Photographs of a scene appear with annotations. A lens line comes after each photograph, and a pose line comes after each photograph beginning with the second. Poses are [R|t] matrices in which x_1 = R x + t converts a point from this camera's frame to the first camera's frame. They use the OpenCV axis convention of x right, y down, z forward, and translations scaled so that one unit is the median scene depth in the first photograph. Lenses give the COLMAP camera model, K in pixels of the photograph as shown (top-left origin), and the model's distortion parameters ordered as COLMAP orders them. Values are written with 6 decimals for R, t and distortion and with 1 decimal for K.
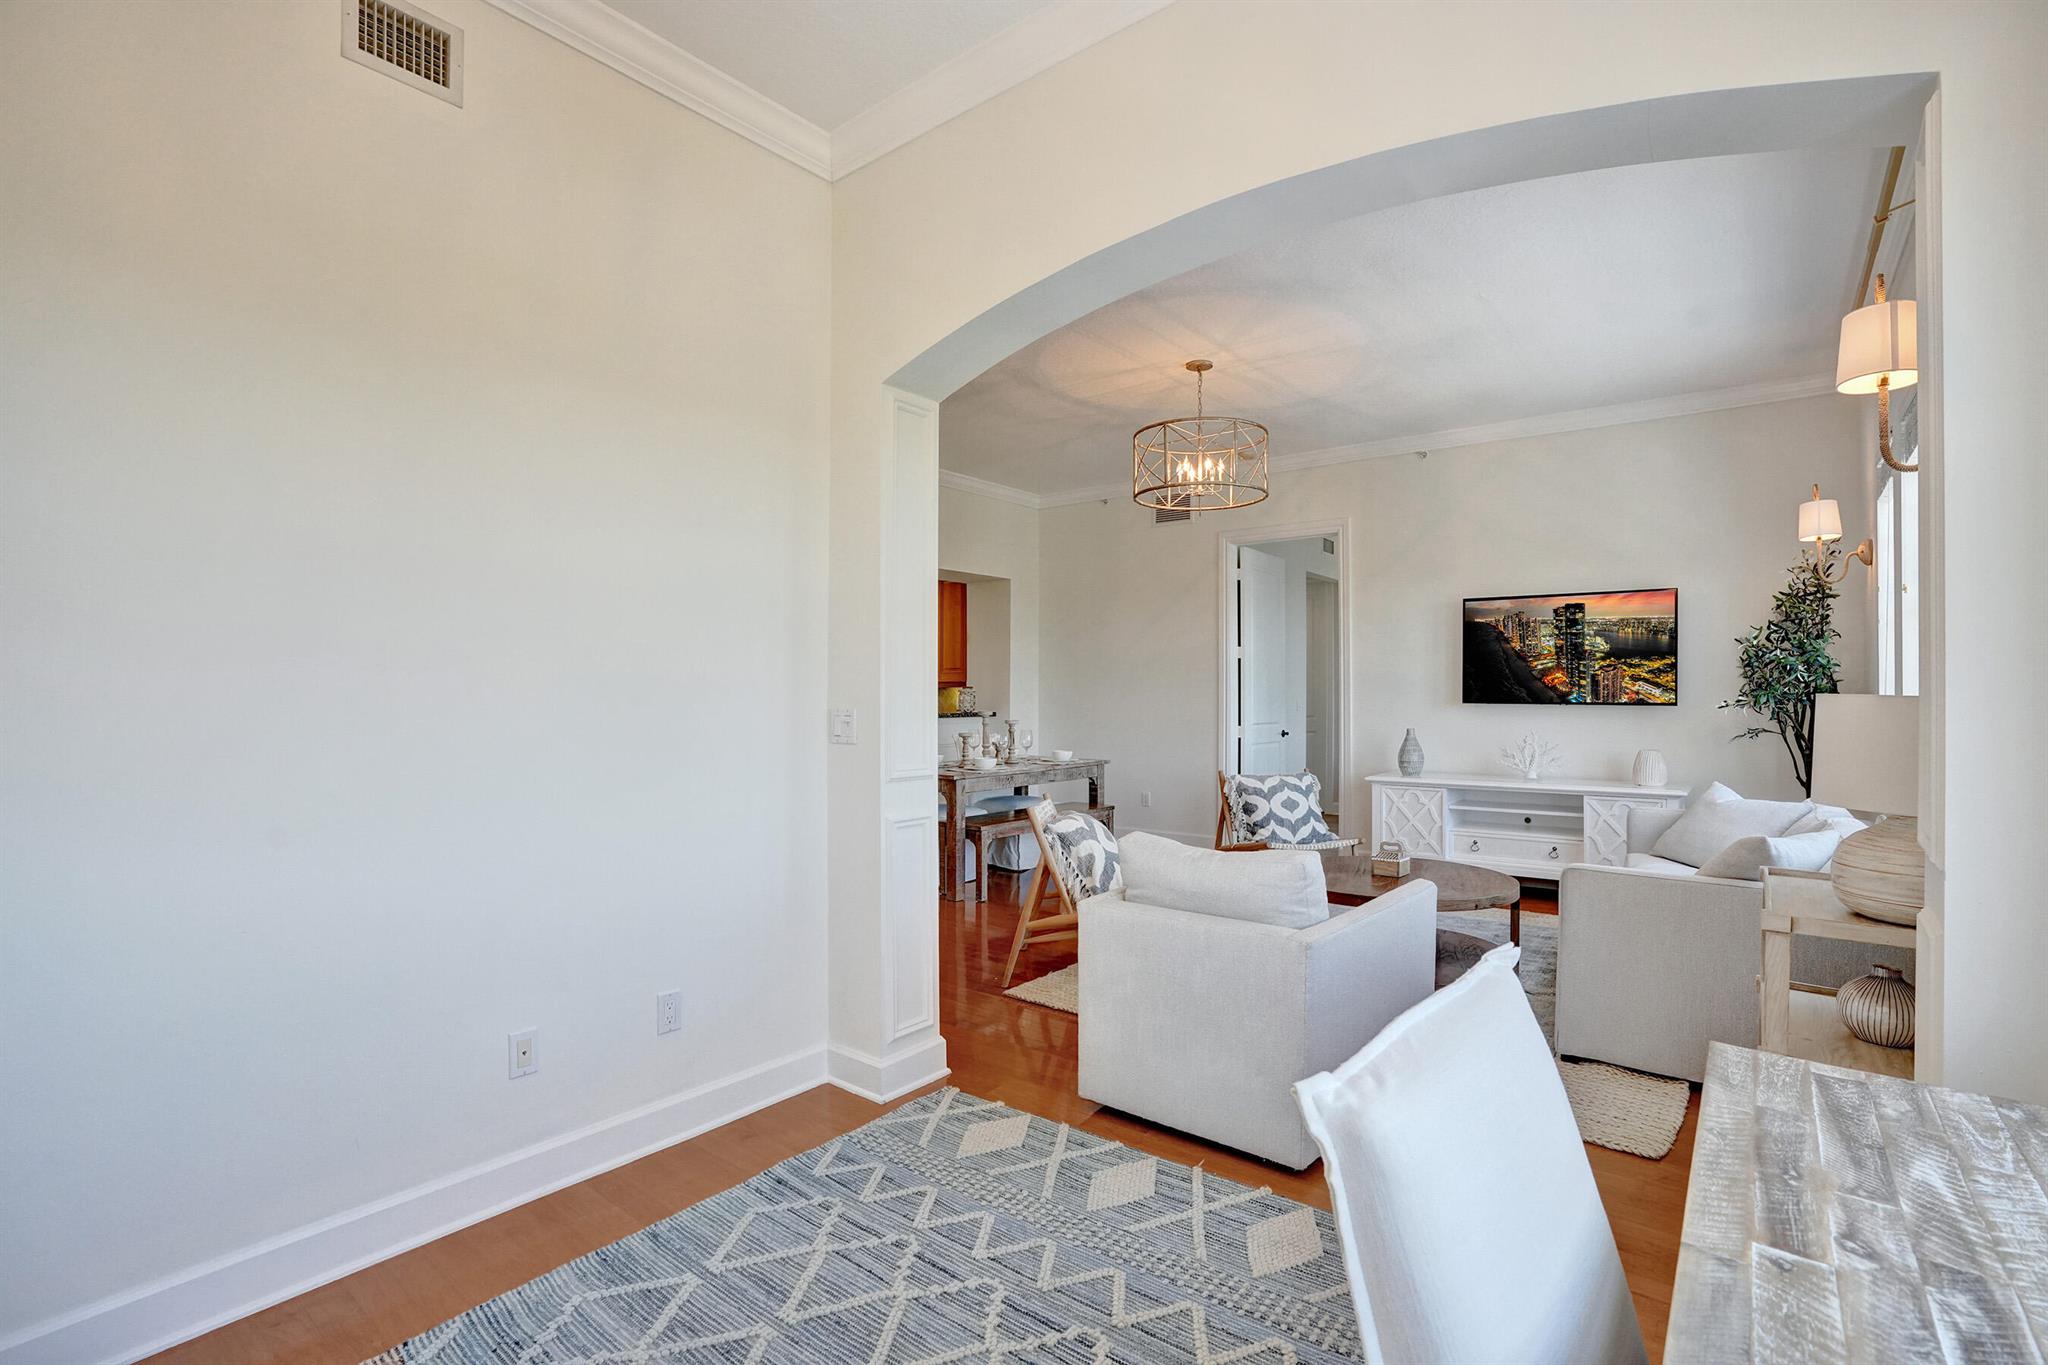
lens RADIAL K [[930.4, 0, 1064.8], [0, 930.4, 687.6], [0, 0, 1]] dist [-0.005115, 0.003653]
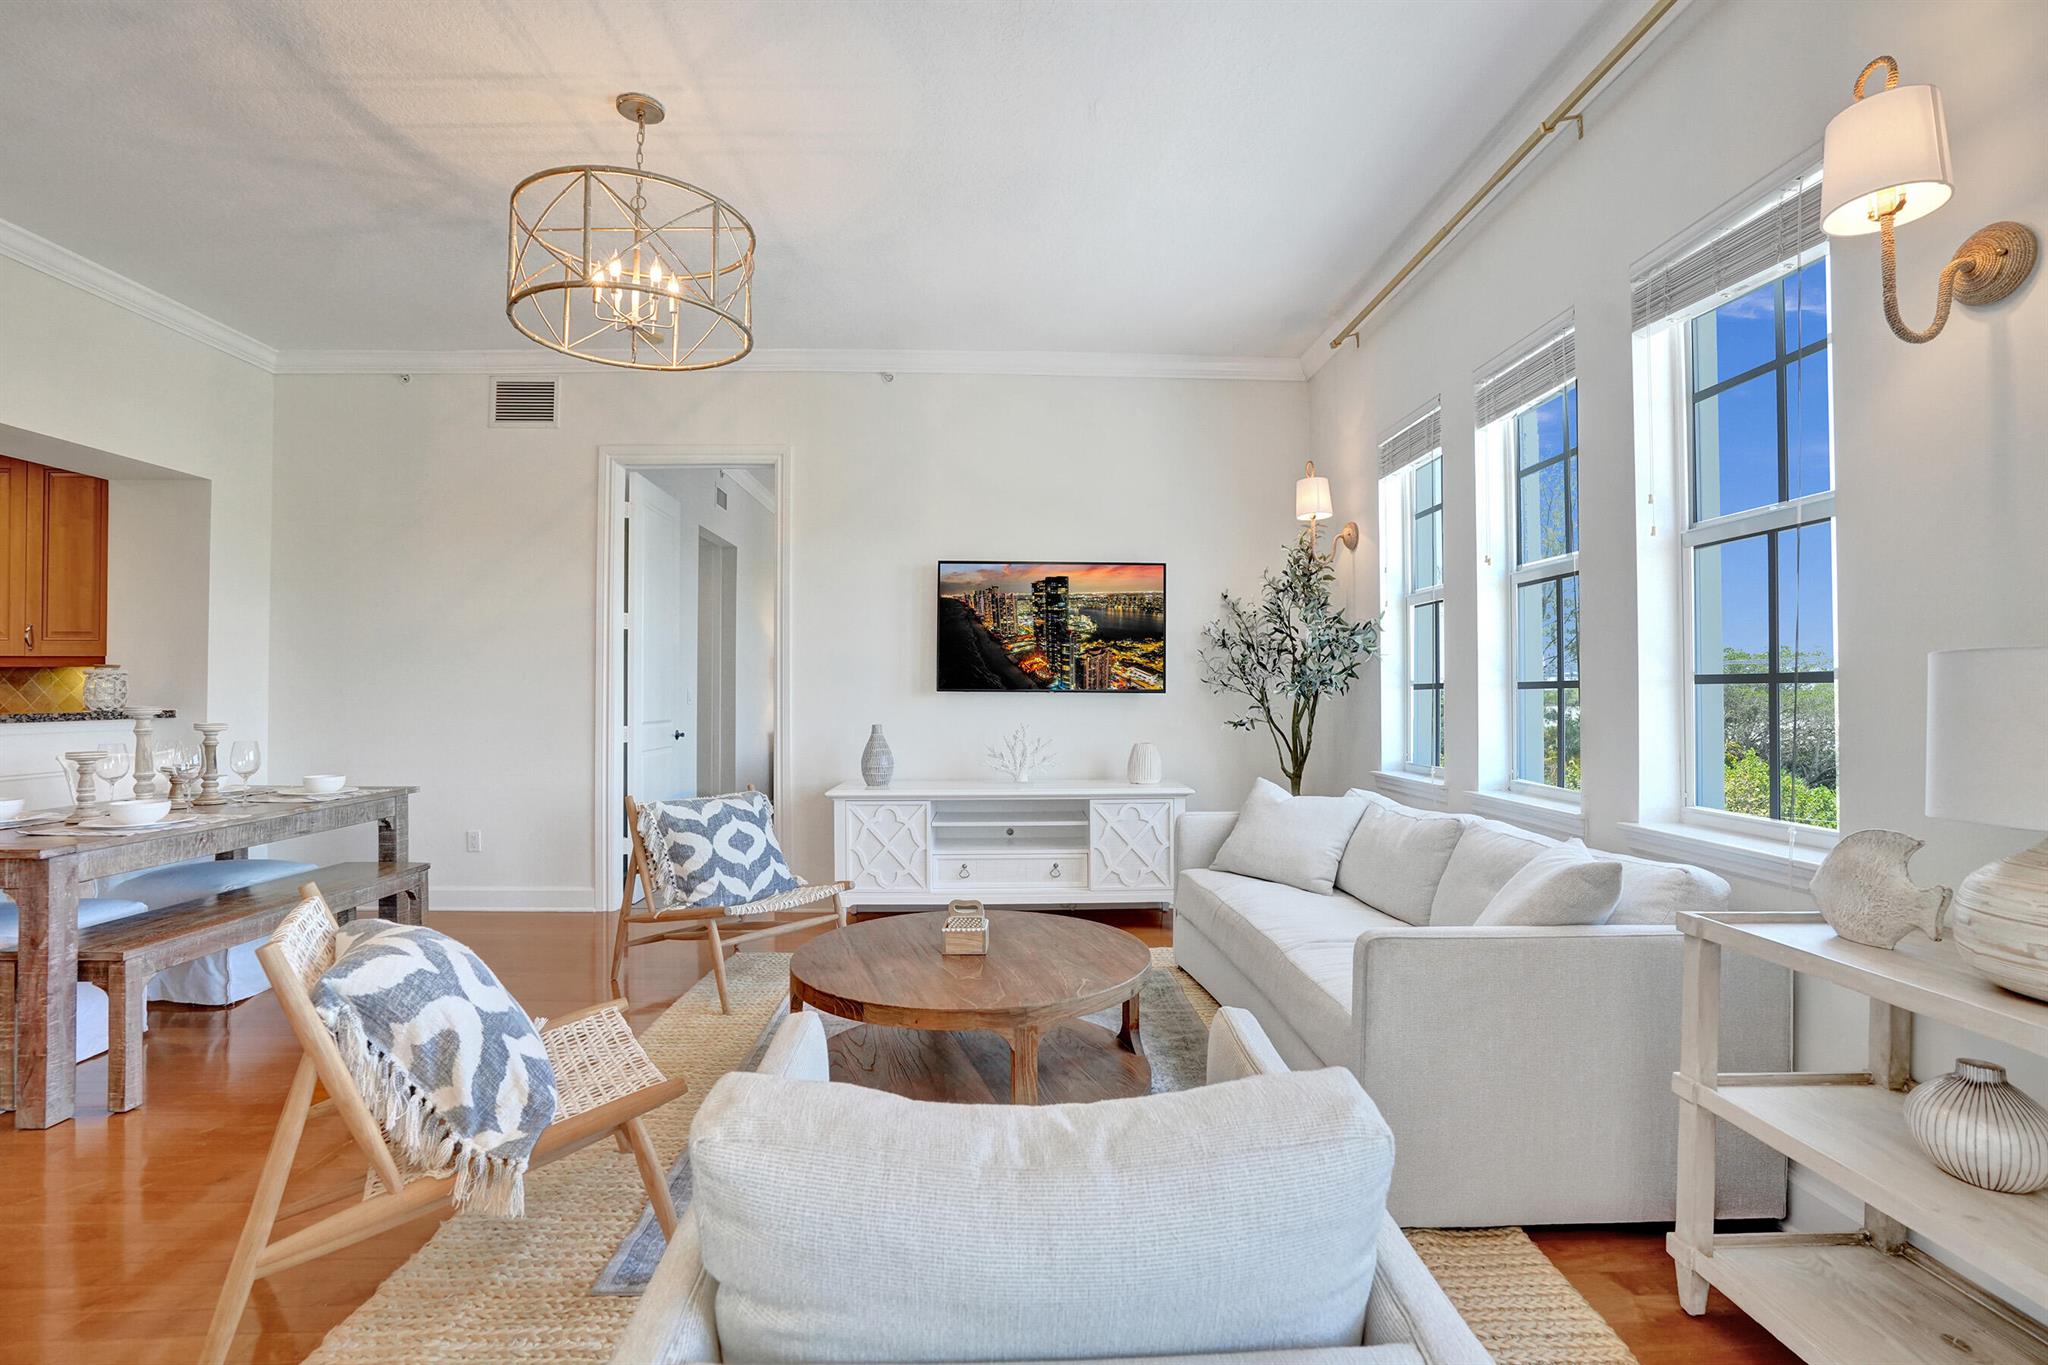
lens RADIAL K [[930.4, 0, 959.9], [0, 930.4, 673.1], [0, 0, 1]] dist [-0.005115, 0.003653]
pose [[0.810689, 0.012622, 0.585342, -0.023705], [-0.005963, 0.999894, -0.013303, 0.012680], [-0.585447, 0.007294, 0.810678, 0.364411]]
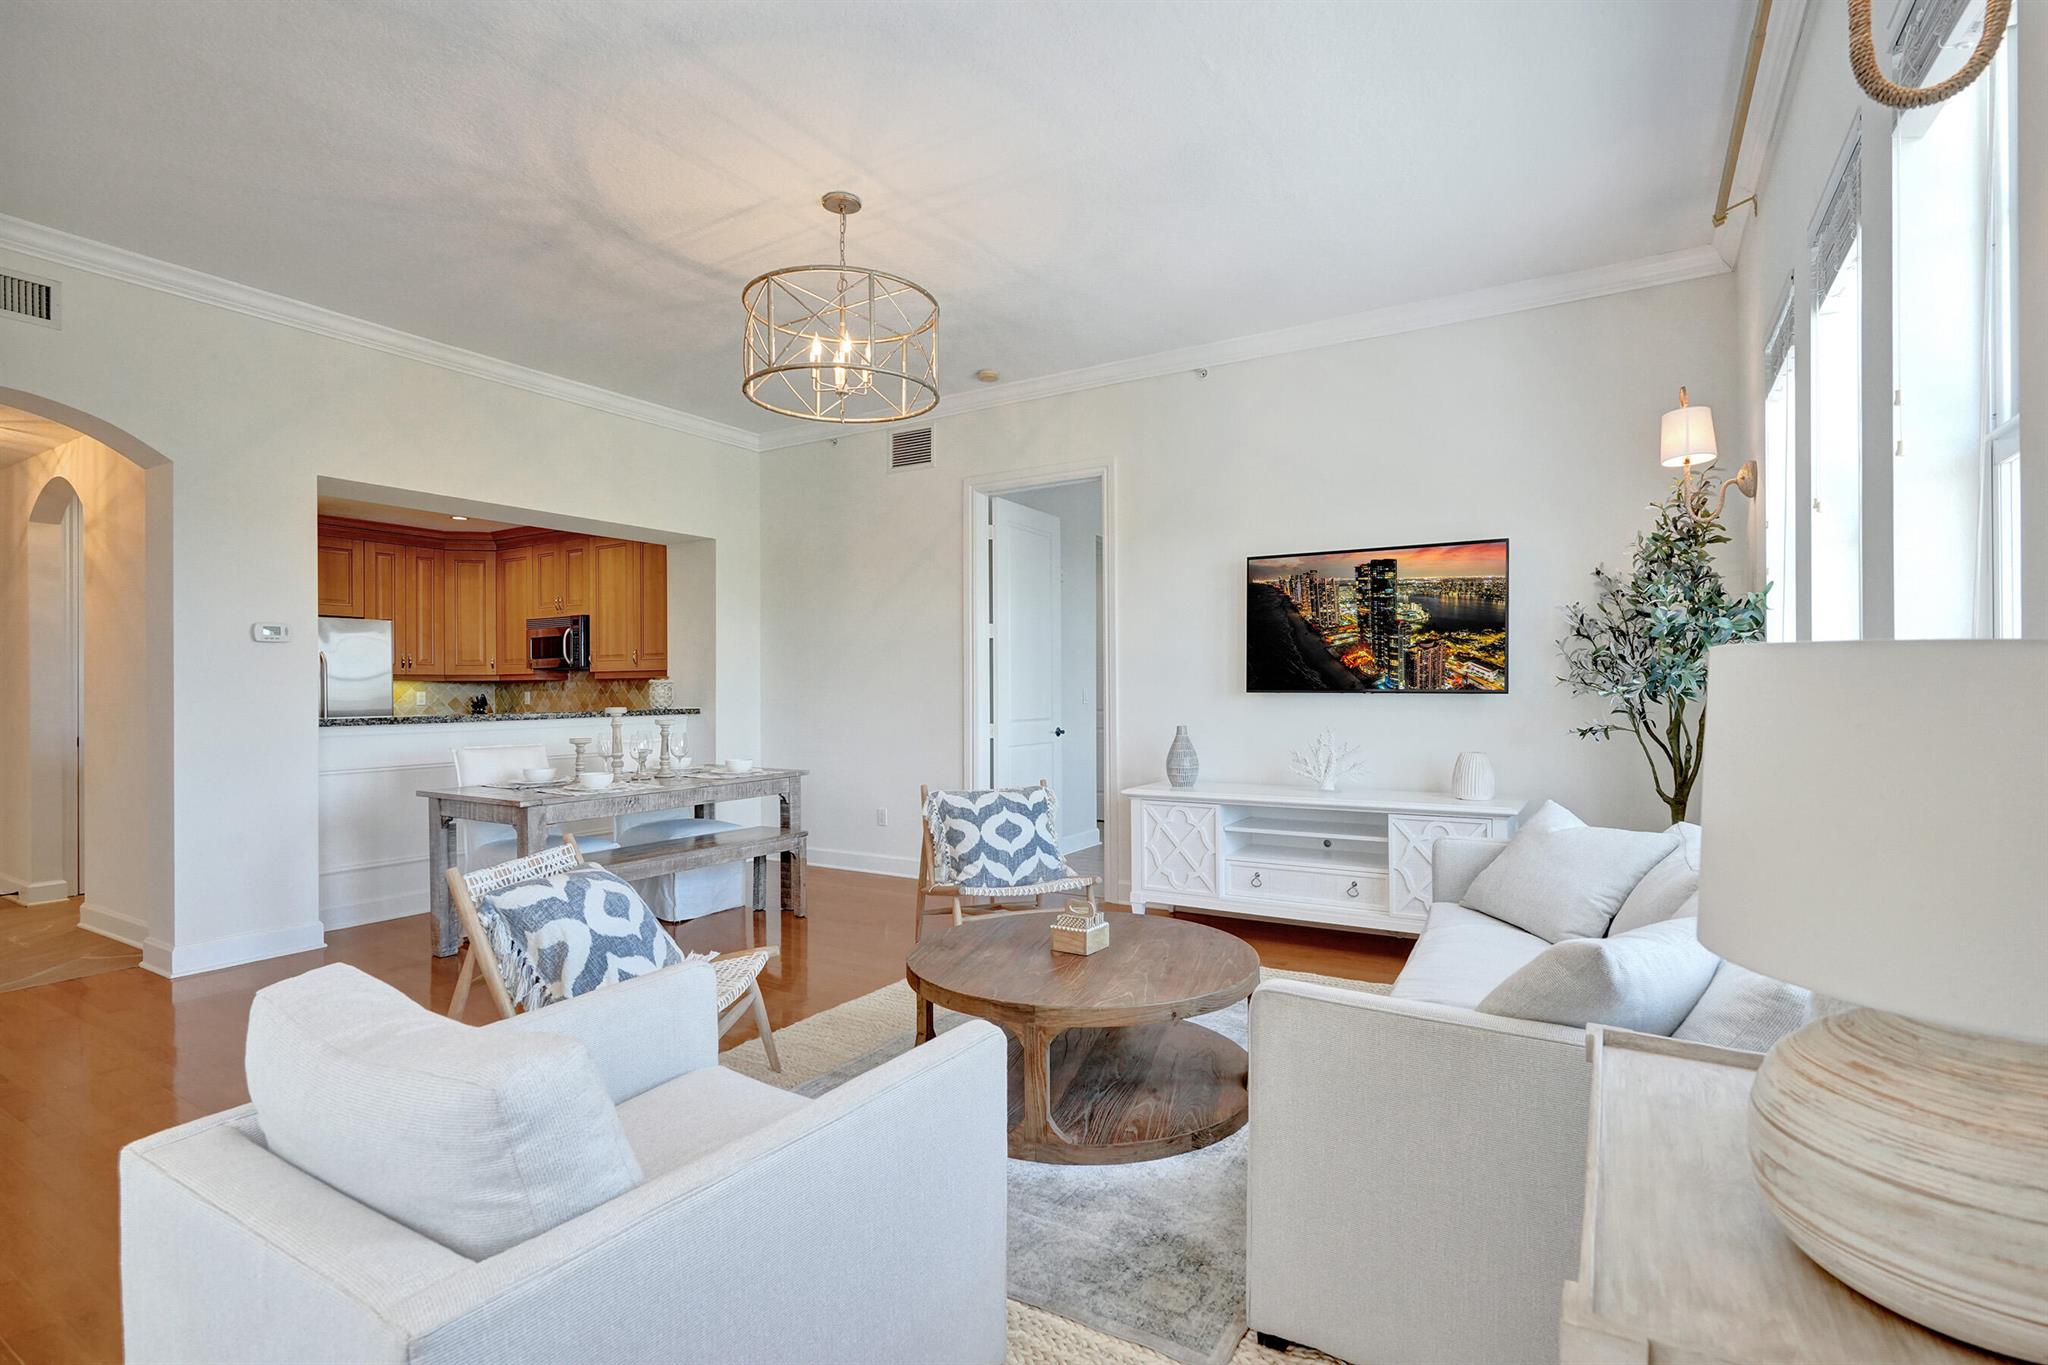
lens RADIAL K [[930.4, 0, 1043.0], [0, 930.4, 694.1], [0, 0, 1]] dist [-0.005115, 0.003653]
pose [[0.996403, -0.007058, 0.084444, 0.207125], [0.005885, 0.999883, 0.014140, 0.007079], [-0.084534, -0.013593, 0.996328, 0.264609]]
